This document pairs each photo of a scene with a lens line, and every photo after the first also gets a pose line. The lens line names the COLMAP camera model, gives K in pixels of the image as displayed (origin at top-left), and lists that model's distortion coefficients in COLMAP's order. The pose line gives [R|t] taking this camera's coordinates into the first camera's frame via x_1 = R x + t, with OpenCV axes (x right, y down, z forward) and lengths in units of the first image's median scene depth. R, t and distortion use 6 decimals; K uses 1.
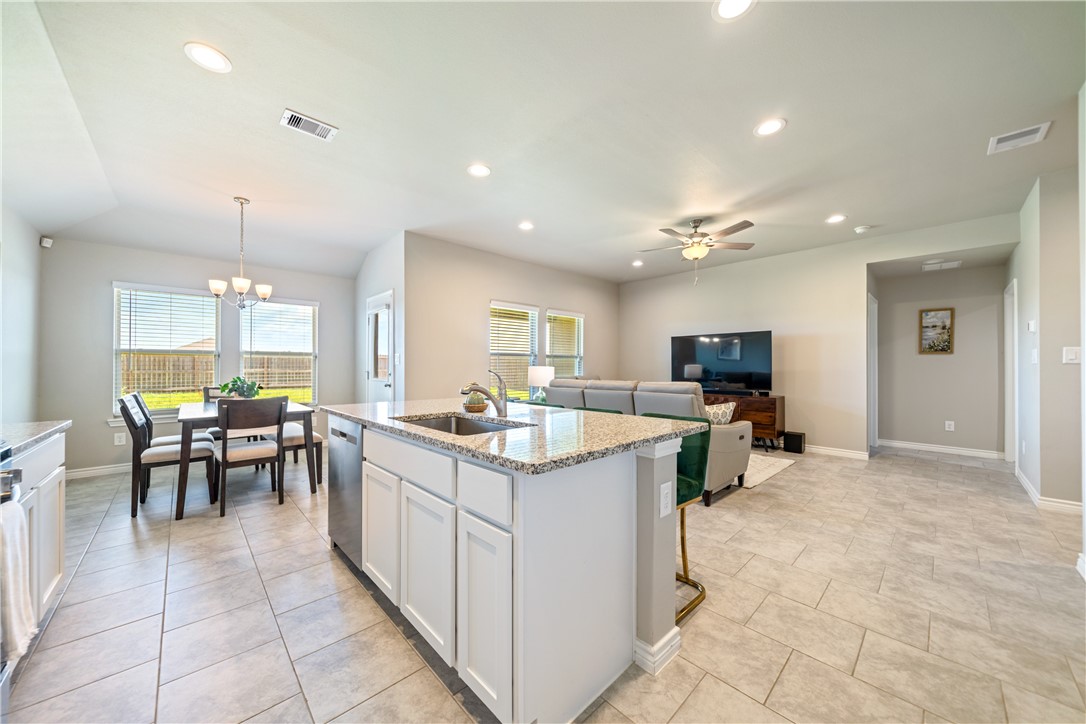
lens RADIAL K [[380.6, 0, 542.2], [0, 380.6, 365.6], [0, 0, 1]] dist [-0.002610, -0.000146]
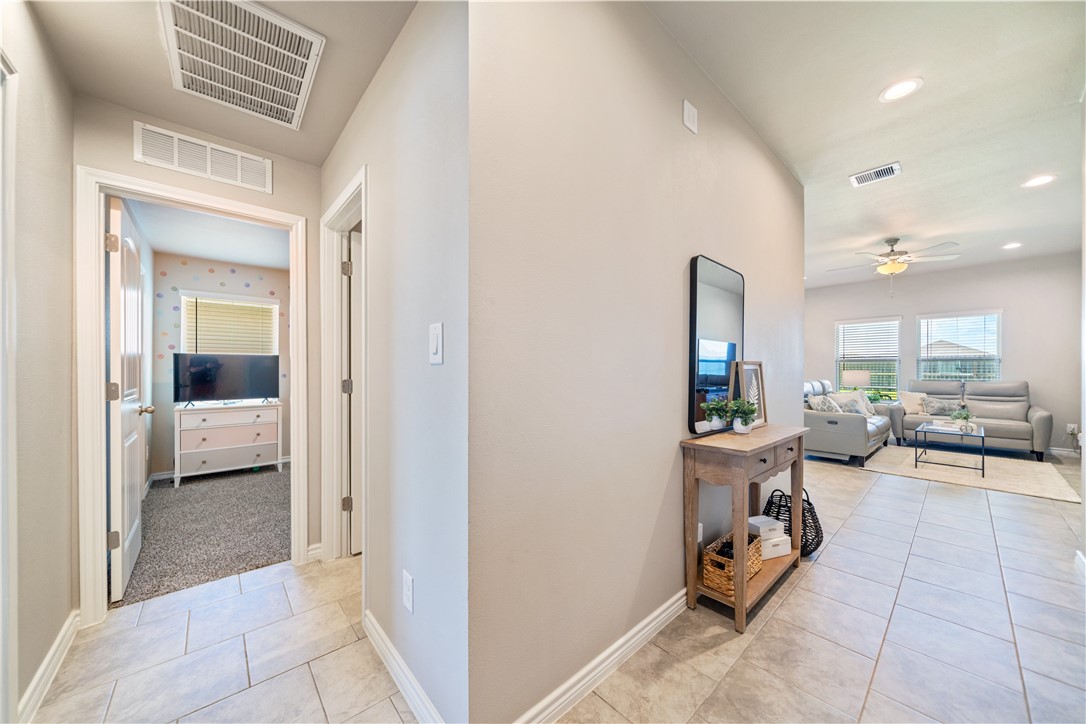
lens RADIAL K [[373.3, 0, 542.6], [0, 373.3, 369.2], [0, 0, 1]] dist [-0.001324, -0.000090]
pose [[-0.025699, -0.003664, -0.999663, 1.434252], [0.002316, 0.999990, -0.003725, 0.001229], [0.999667, -0.002411, -0.025690, 0.001267]]
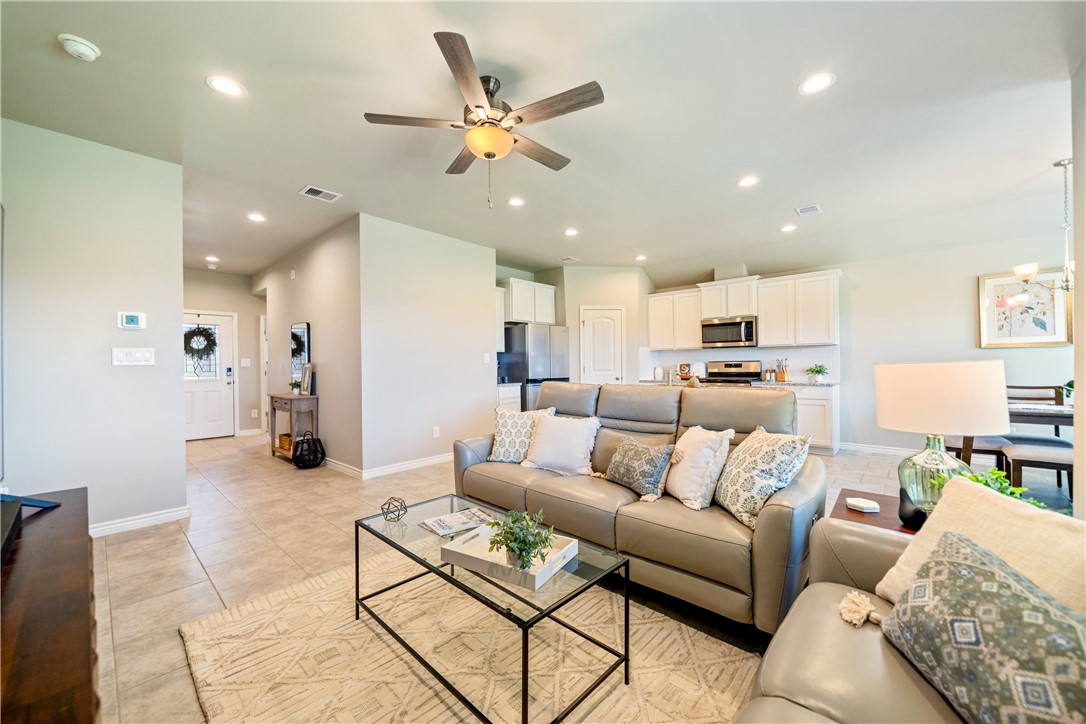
lens RADIAL K [[407.8, 0, 543.0], [0, 407.8, 362.0], [0, 0, 1]] dist [0.000738, 0.000114]
pose [[-0.996950, 0.009257, -0.077498, 0.354712], [0.009890, 0.999921, -0.007794, 0.002424], [0.077419, -0.008537, -0.996962, 1.467016]]
